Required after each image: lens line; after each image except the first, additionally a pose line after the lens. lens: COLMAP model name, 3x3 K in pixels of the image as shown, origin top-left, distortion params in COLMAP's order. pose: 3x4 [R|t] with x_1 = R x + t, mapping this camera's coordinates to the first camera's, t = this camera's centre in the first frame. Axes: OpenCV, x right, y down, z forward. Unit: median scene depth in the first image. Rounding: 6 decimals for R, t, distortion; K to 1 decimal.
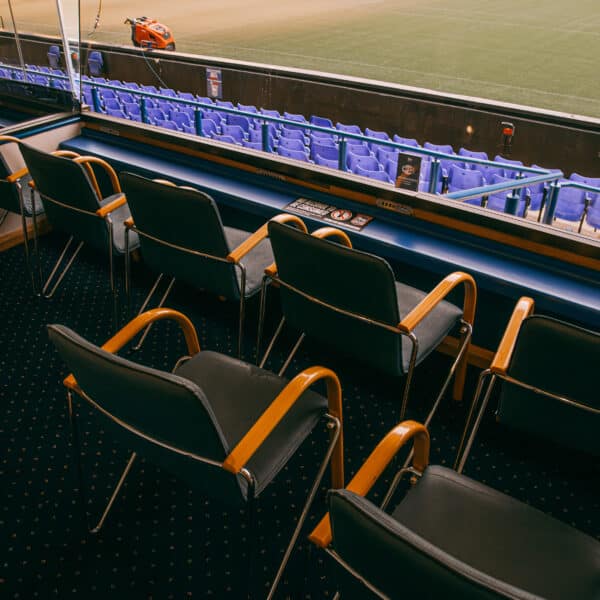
lens RADIAL K [[613.1, 0, 300.0], [0, 613.1, 300.0], [0, 0, 1]] dist [-0.093165, 0.029477]
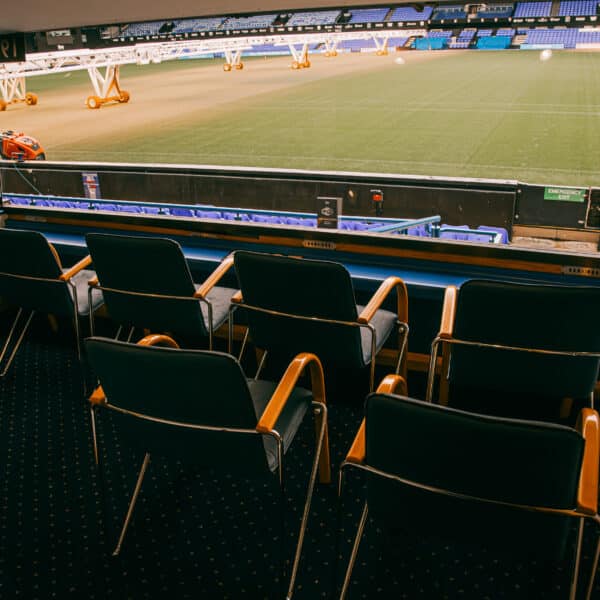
lens RADIAL K [[613.1, 0, 300.0], [0, 613.1, 300.0], [0, 0, 1]] dist [-0.093165, 0.029477]
pose [[0.972314, -0.133481, 0.191803, -0.120234], [0.159992, 0.978510, -0.130082, 0.097254], [-0.170318, 0.157167, 0.972775, -0.111944]]
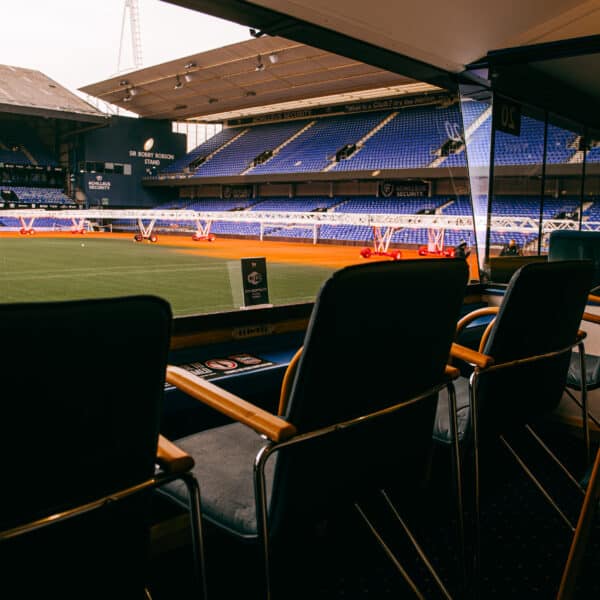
lens RADIAL K [[613.1, 0, 300.0], [0, 613.1, 300.0], [0, 0, 1]] dist [-0.093165, 0.029477]
pose [[0.124618, -0.118822, 0.985064, -0.571133], [0.518282, 0.854387, 0.037493, -0.185985], [-0.846081, 0.505869, 0.168056, 0.819986]]
